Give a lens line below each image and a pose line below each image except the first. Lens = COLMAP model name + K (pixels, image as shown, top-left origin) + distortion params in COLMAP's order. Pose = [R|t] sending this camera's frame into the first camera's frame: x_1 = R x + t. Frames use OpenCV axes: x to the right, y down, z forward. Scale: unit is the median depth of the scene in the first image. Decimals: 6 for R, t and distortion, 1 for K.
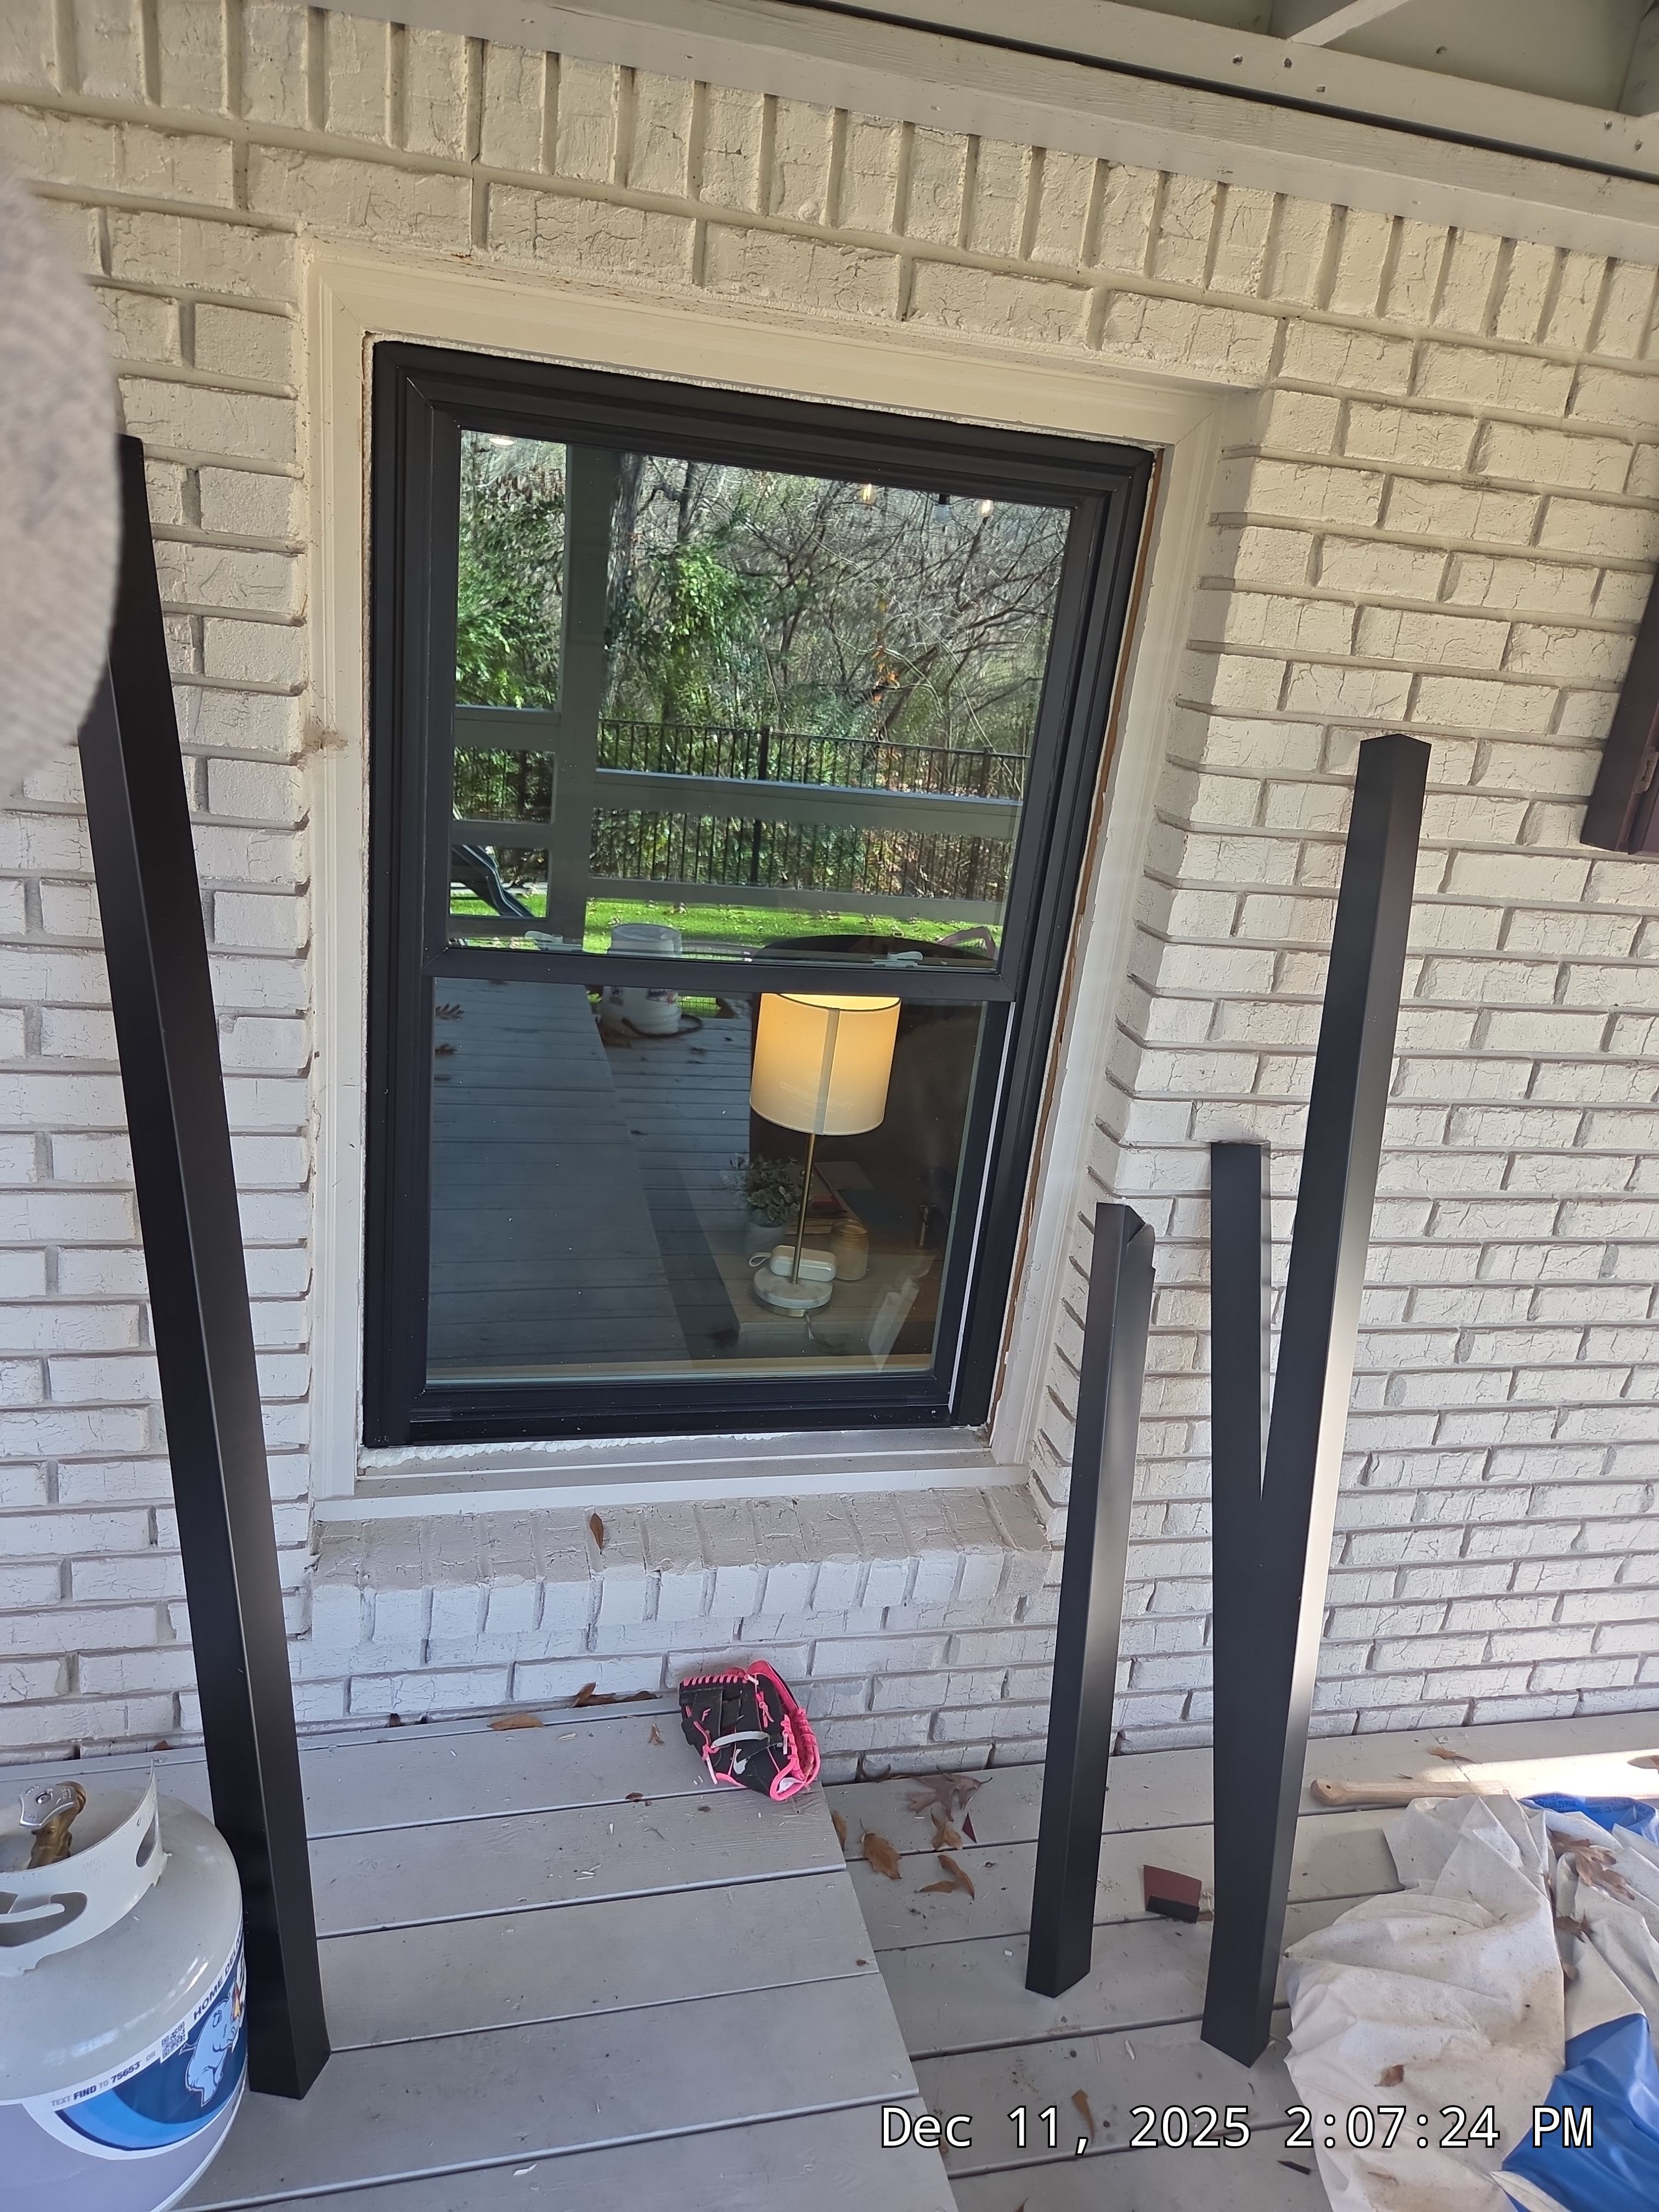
lens RADIAL K [[1496.6, 0, 827.1], [0, 1496.6, 1101.5], [0, 0, 1]] dist [0.045188, -0.028343]
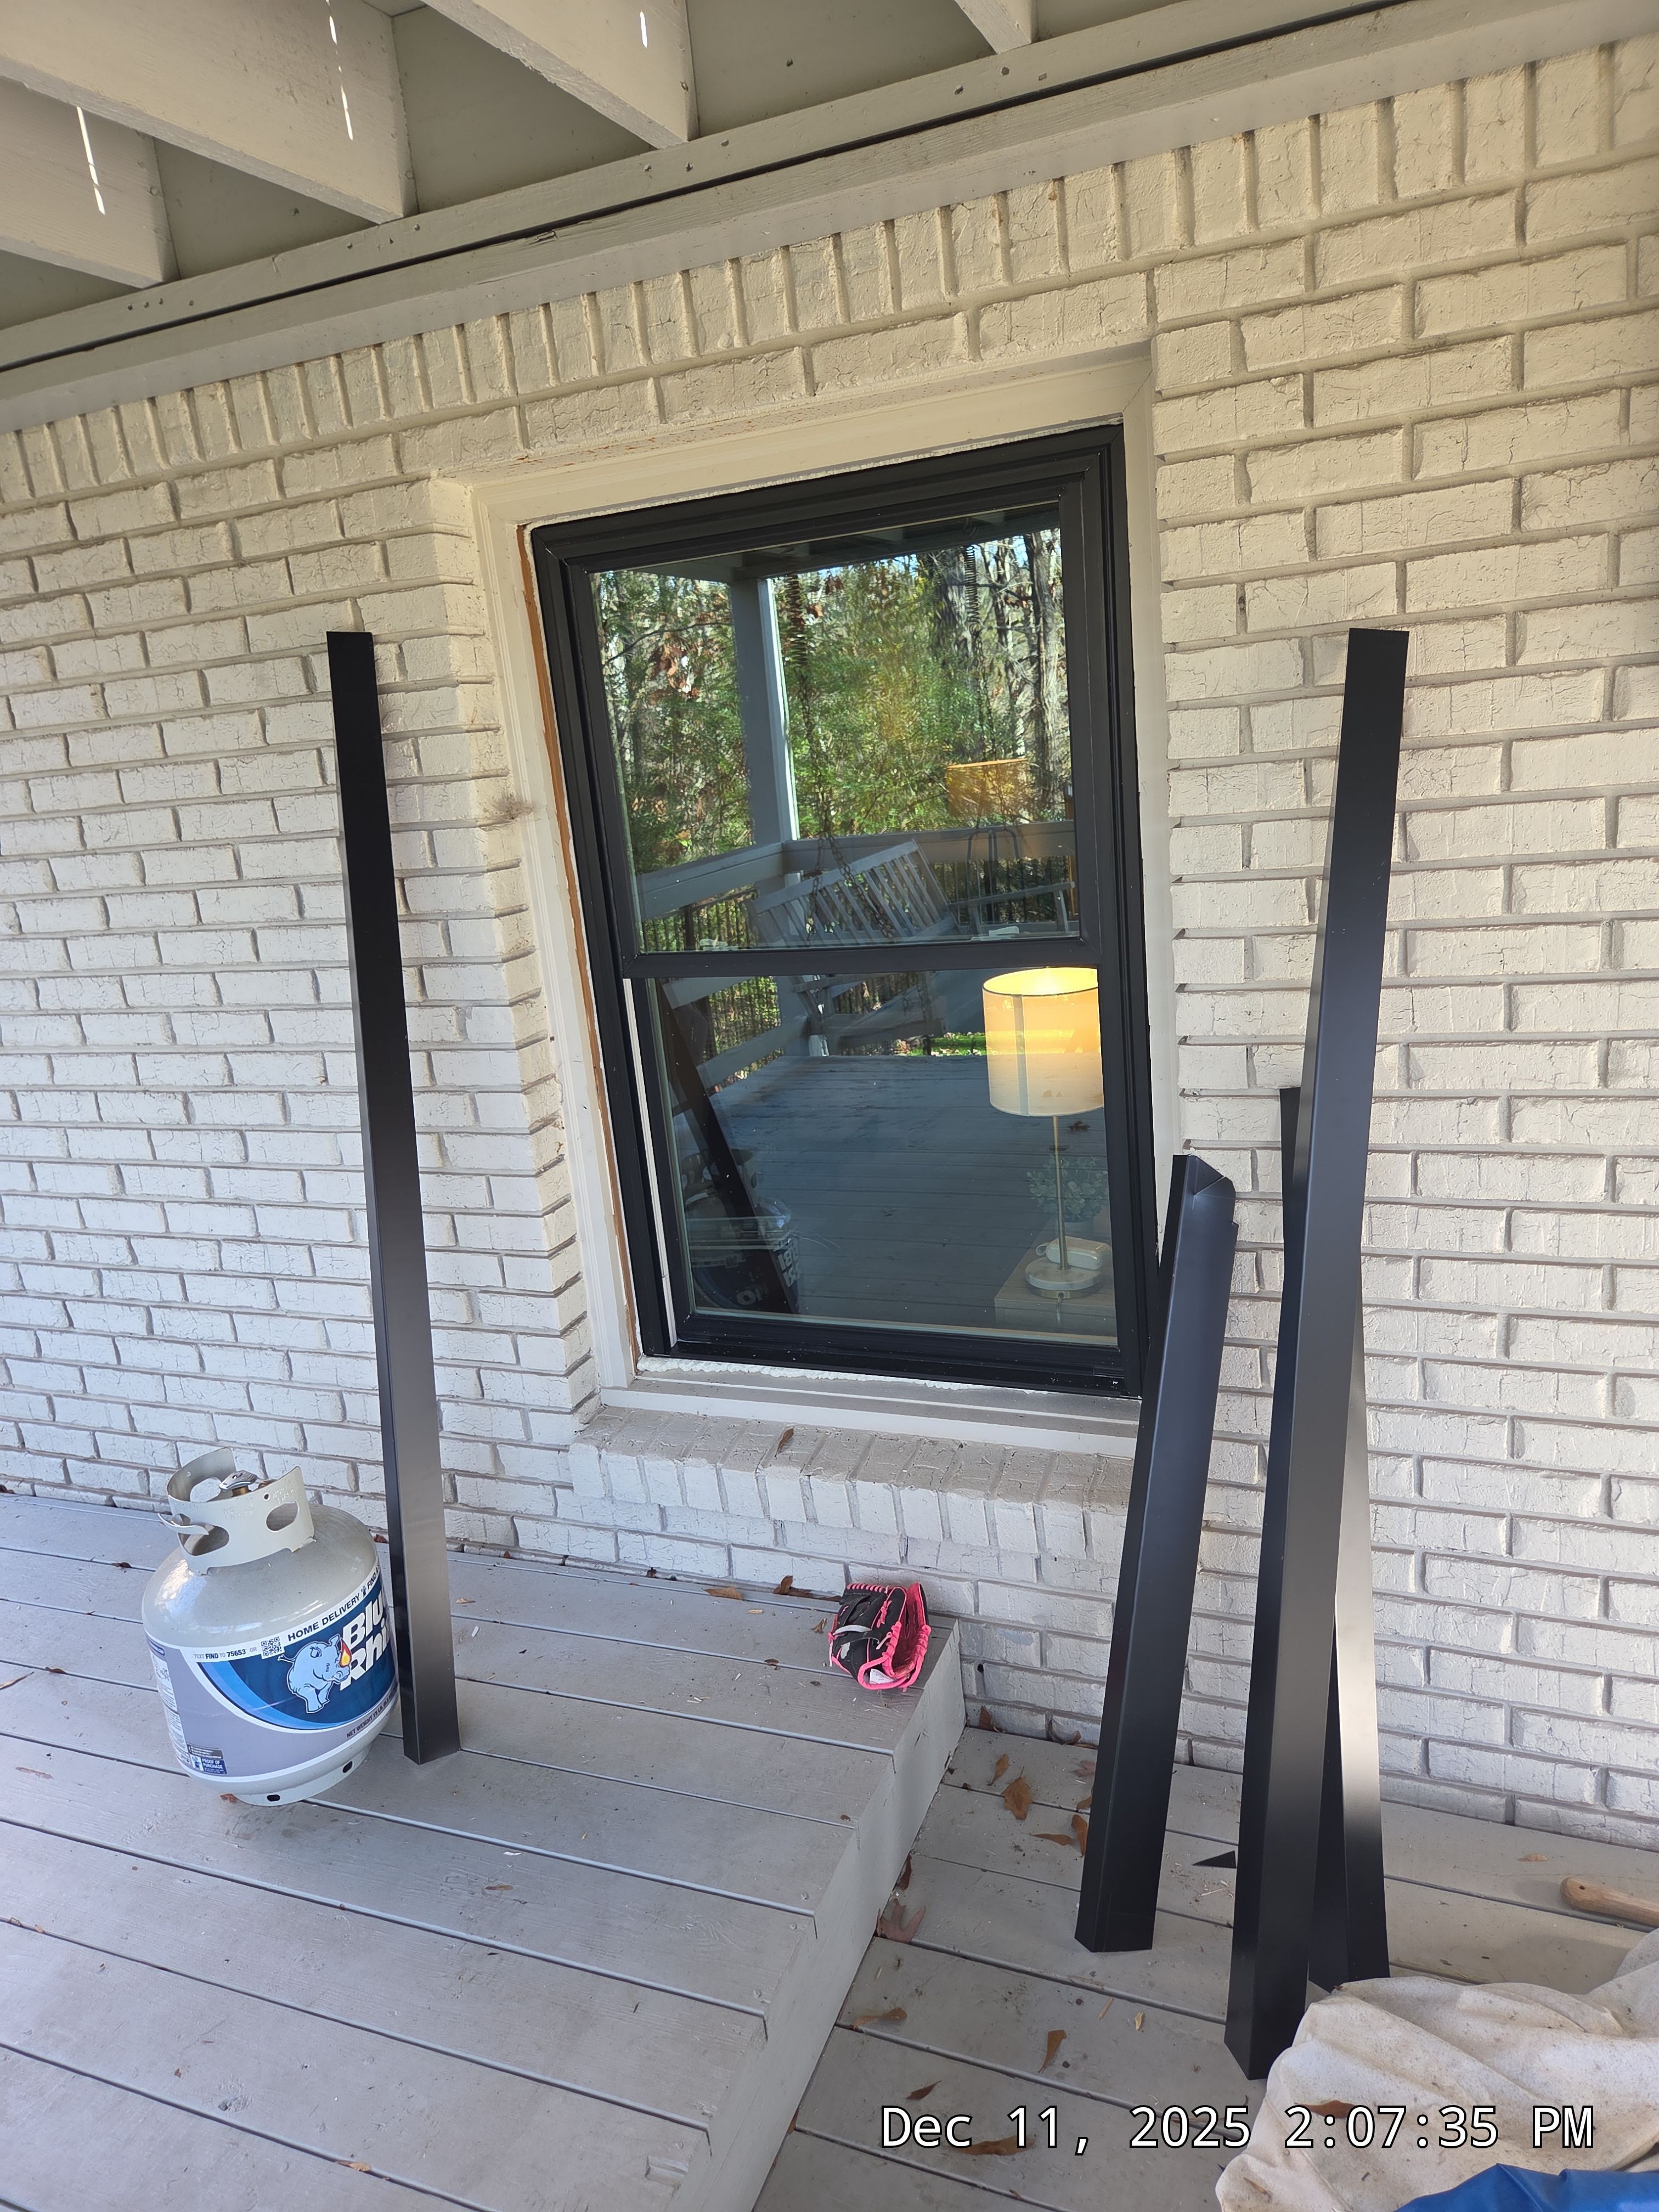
lens RADIAL K [[1496.6, 0, 821.4], [0, 1496.6, 1111.0], [0, 0, 1]] dist [0.045188, -0.028343]
pose [[0.788688, -0.035529, -0.613766, 0.674225], [-0.023249, 0.995891, -0.087524, 0.145345], [0.614354, 0.083299, 0.784621, 0.077825]]
